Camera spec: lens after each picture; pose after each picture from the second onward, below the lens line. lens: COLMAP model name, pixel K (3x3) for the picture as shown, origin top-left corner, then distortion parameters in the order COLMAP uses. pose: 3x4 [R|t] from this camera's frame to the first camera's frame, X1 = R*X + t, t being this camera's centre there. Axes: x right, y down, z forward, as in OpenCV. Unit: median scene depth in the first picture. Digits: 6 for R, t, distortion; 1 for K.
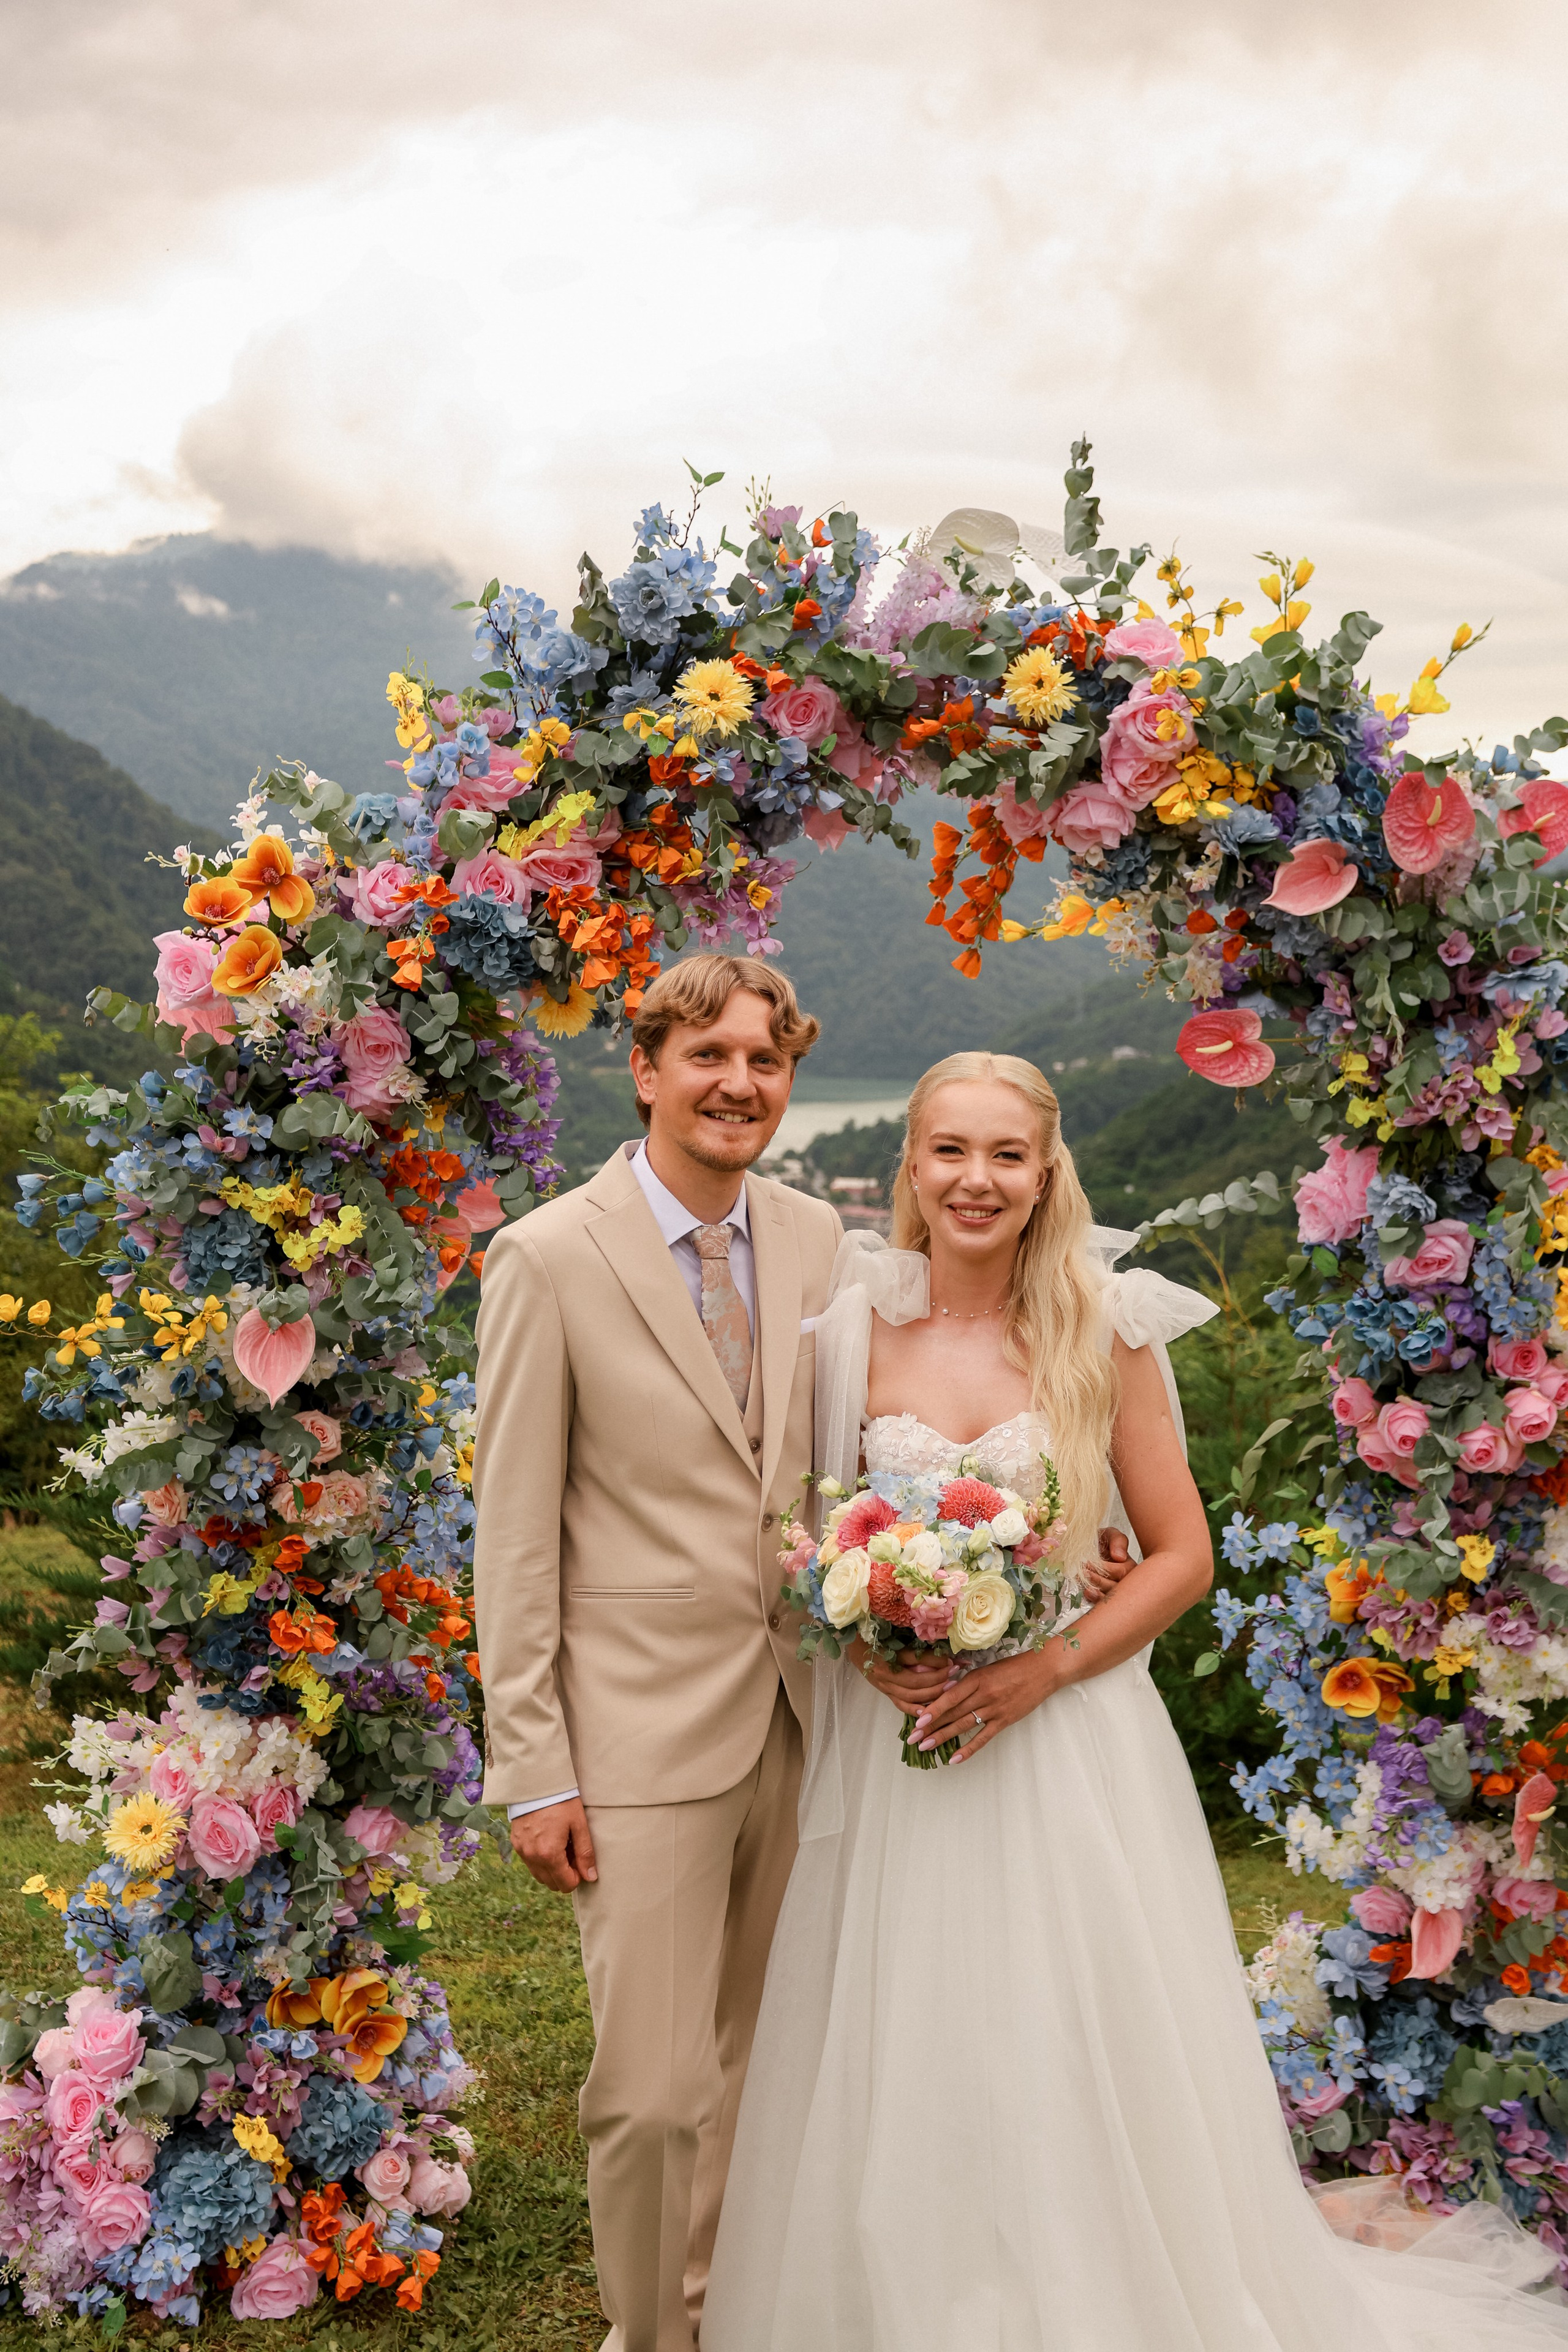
lens RADIAL K [[2506.8, 0, 813.6], [0, 2506.8, 1171.4], [0, 0, 1]] dist [0.003956, 0.117573]
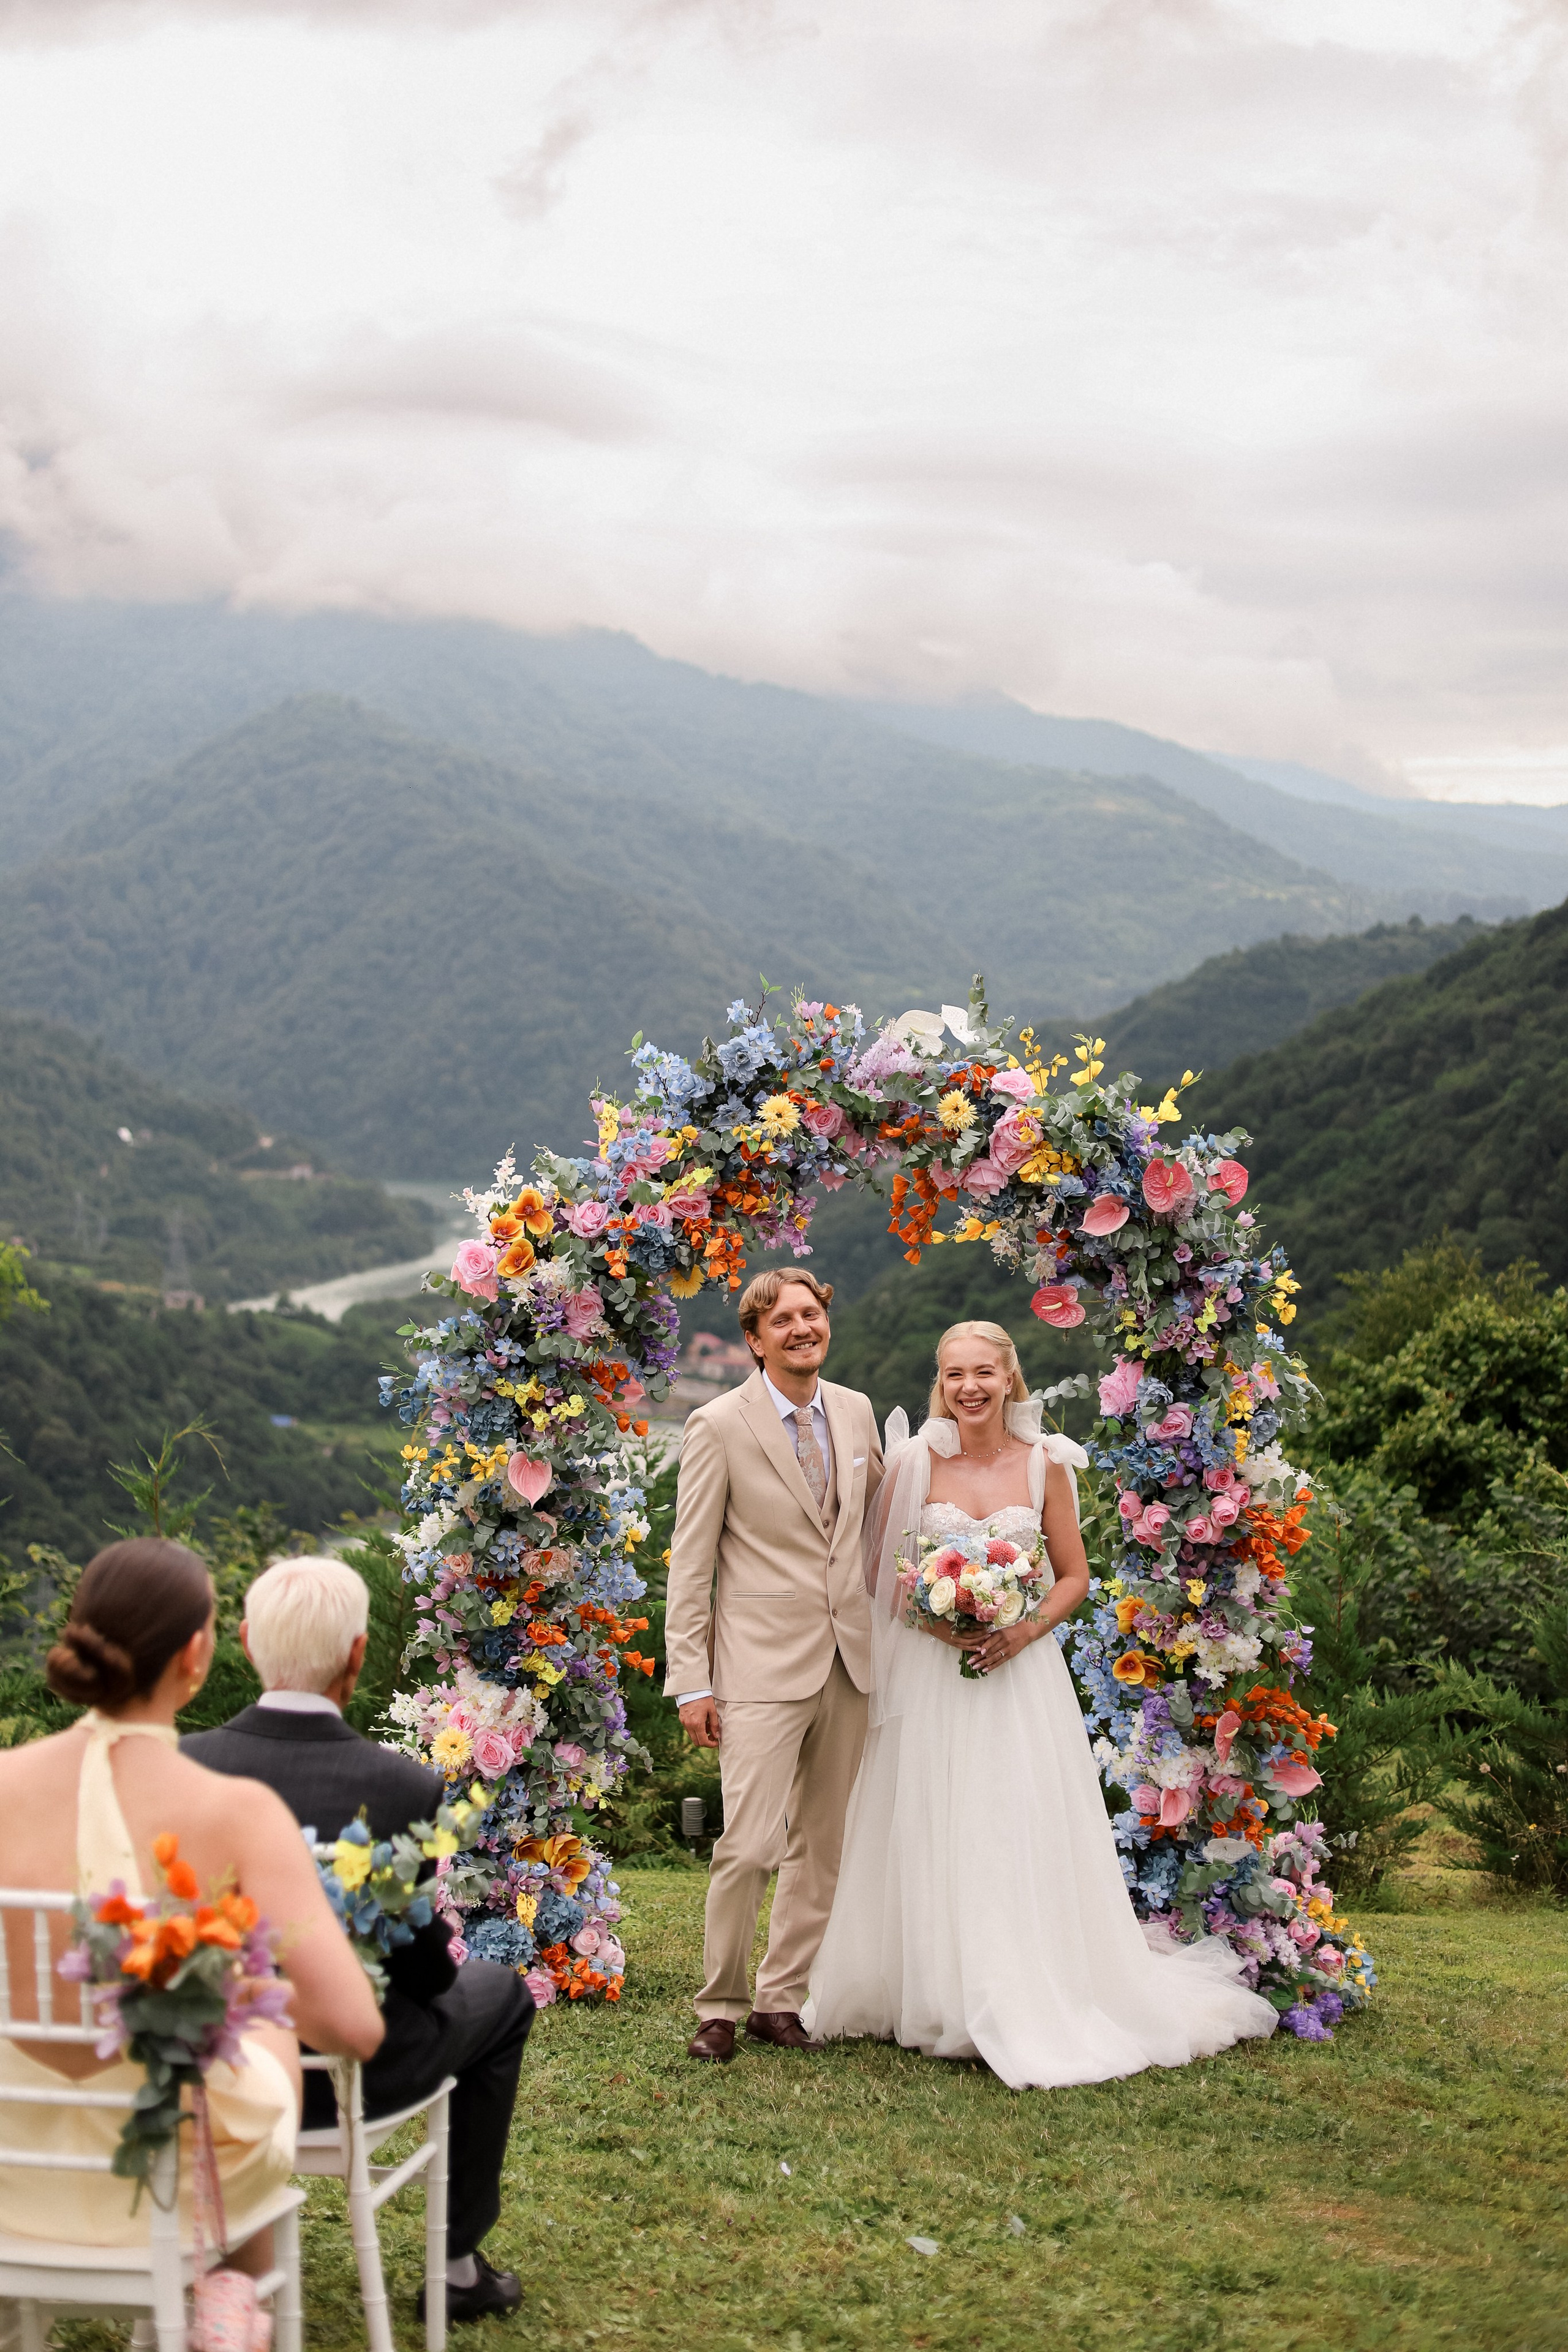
lens RADIAL K [[3343.7, 0, 750.6], [0, 3343.7, 1122.5], [0, 0, 1]] dist [-0.114421, -0.000369]
pose [[0.997974, 0.005779, 0.063364, -0.207206], [-0.002211, 0.998415, -0.056233, -0.045981], [-0.063589, 0.055979, 0.996405, -1.372676]]
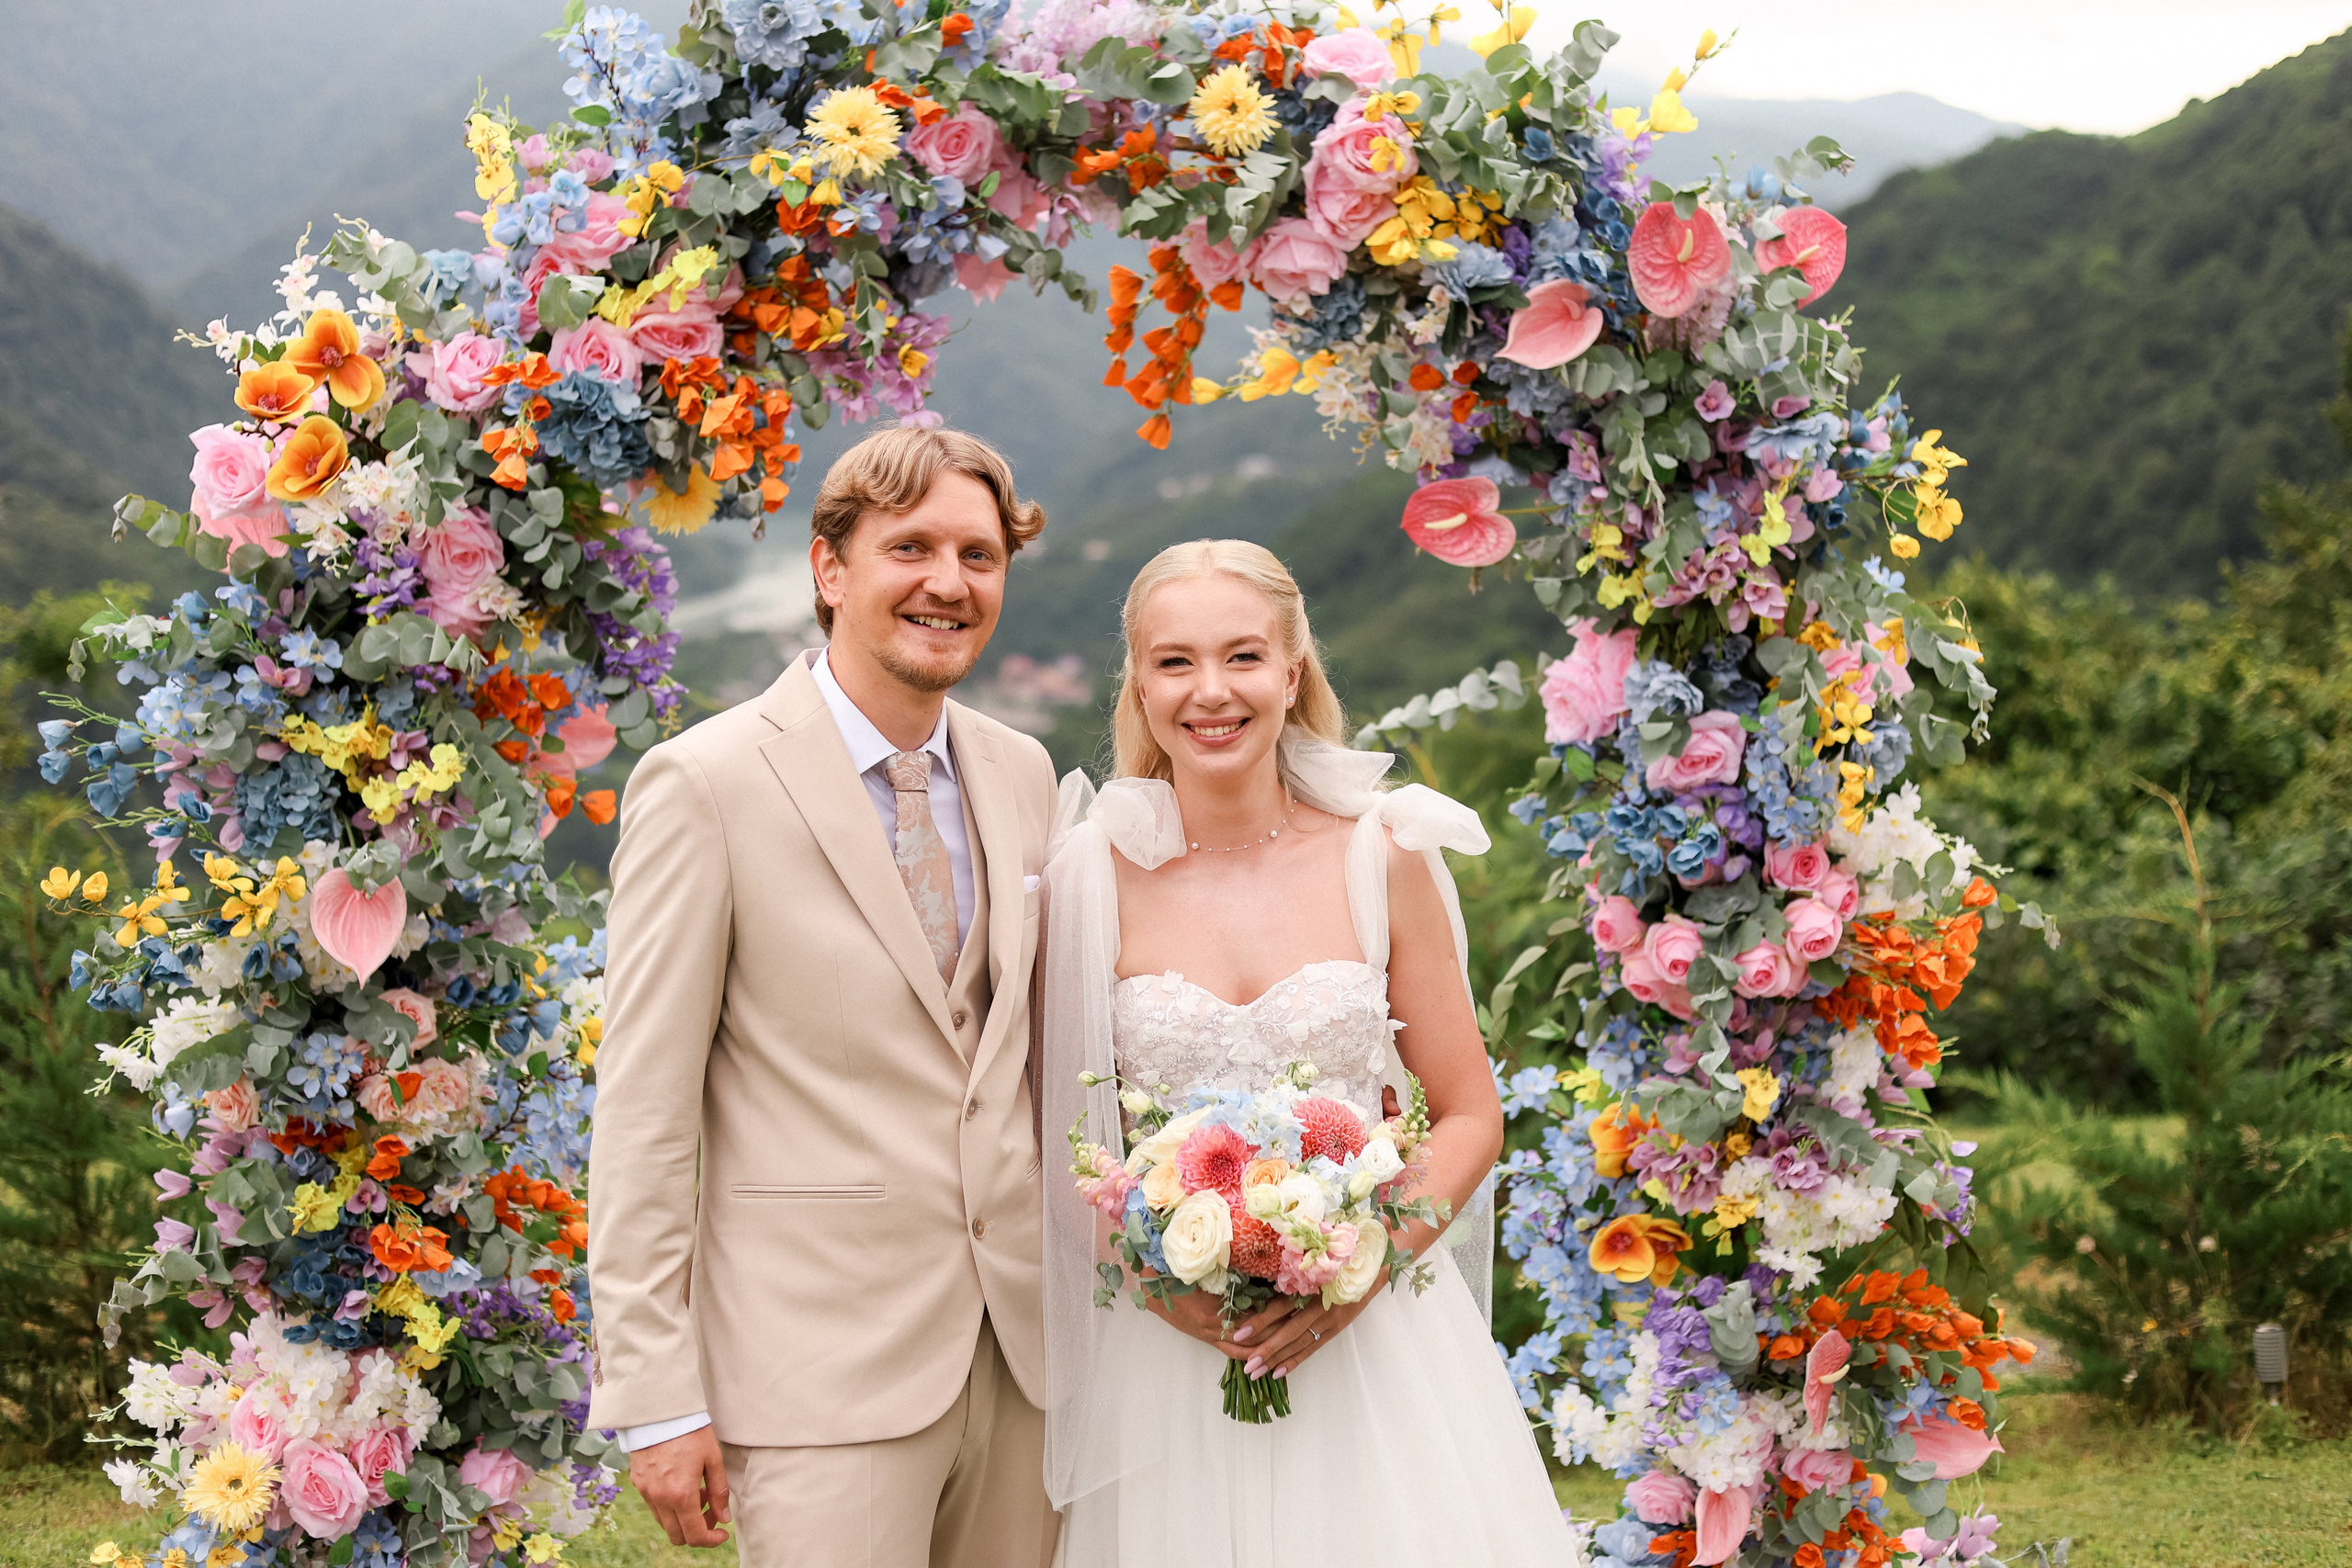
lens RADIAL K [[3372.9, 0, 1200.9], [0, 3372.9, 730.6], [0, 0, 1]] dist [-0.112359, -0.012781]
pose [[0.993865, -0.038662, 0.103624, -0.046947], [0.035721, 0.998909, 0.030086, -0.015532], [-0.104674, -0.026199, 0.994161, -0.146030]]
